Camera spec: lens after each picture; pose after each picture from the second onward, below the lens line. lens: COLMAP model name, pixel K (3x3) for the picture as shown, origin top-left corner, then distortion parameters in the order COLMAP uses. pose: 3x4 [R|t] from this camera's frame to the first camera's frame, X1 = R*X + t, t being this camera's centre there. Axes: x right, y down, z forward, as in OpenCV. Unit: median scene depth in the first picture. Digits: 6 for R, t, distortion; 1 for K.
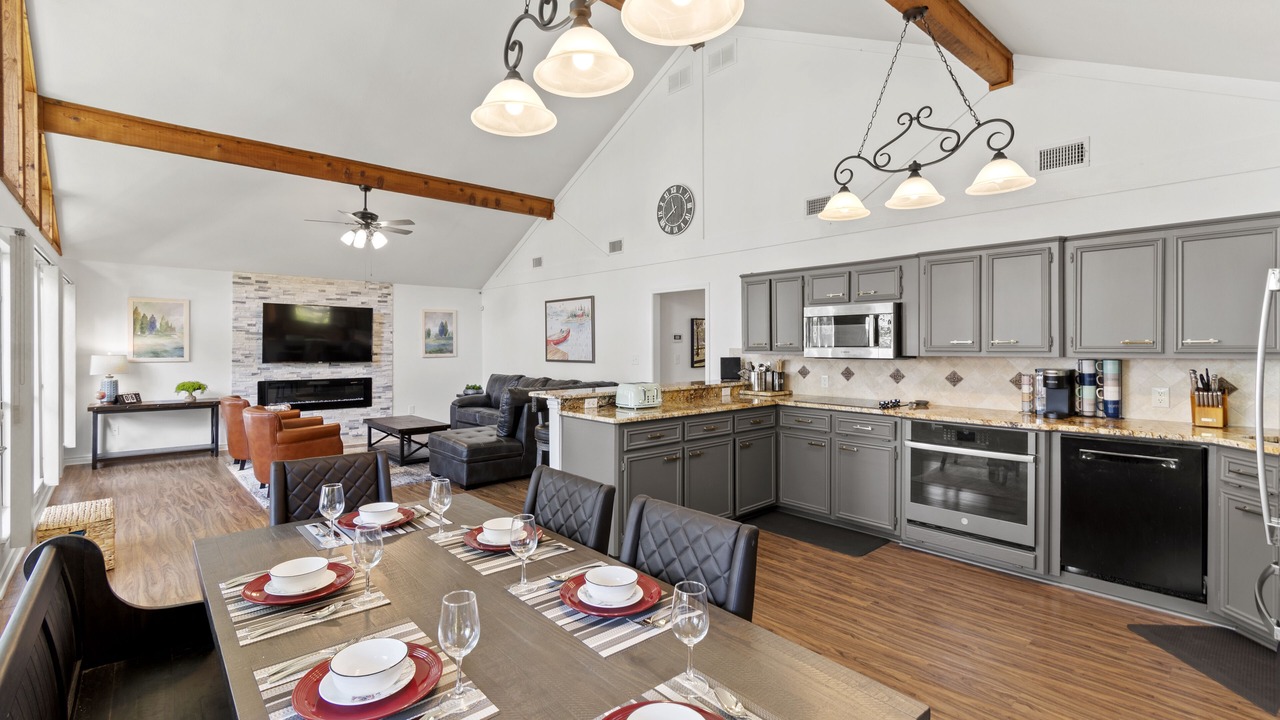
lens RADIAL K [[586.6, 0, 622.5], [0, 586.6, 355.1], [0, 0, 1]] dist [-0.000279, -0.000140]
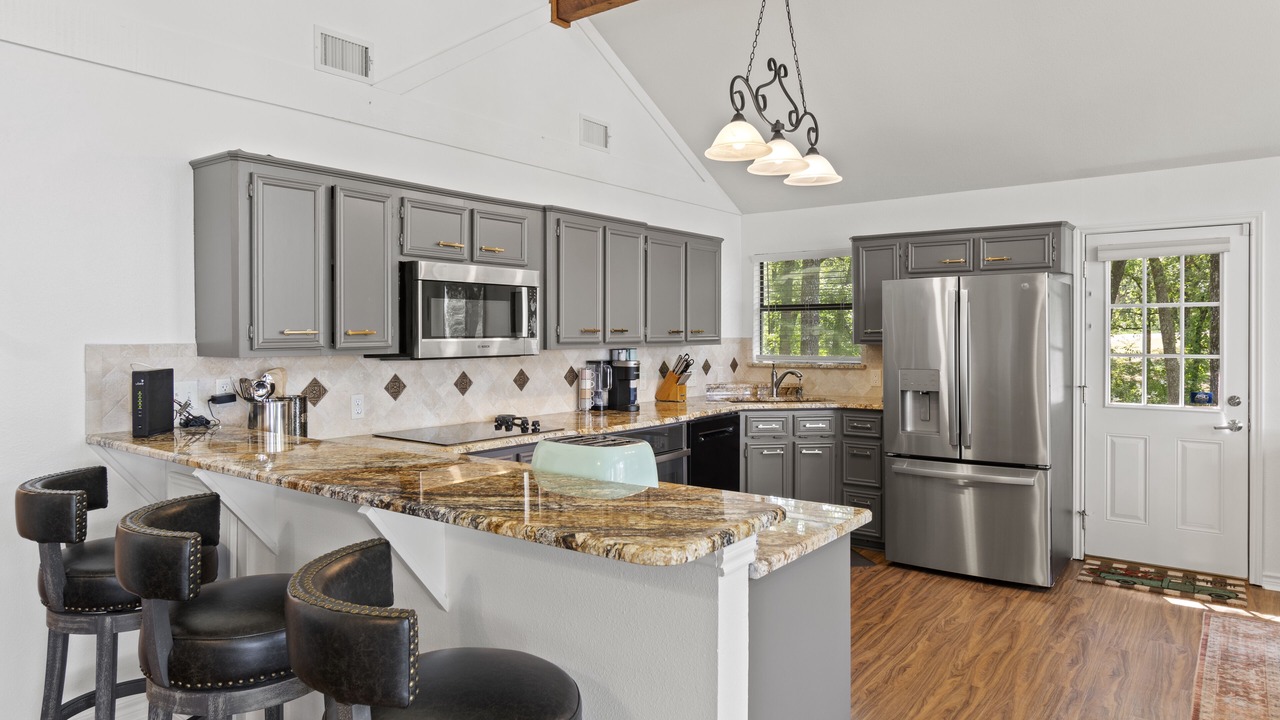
lens RADIAL K [[776.5, 0, 638.5], [0, 776.5, 341.8], [0, 0, 1]] dist [0.000438, -0.000076]
pose [[-0.200186, -0.005986, 0.979740, -0.153272], [0.020386, 0.999739, 0.010274, -0.005604], [-0.979546, 0.022030, -0.200012, 0.376304]]
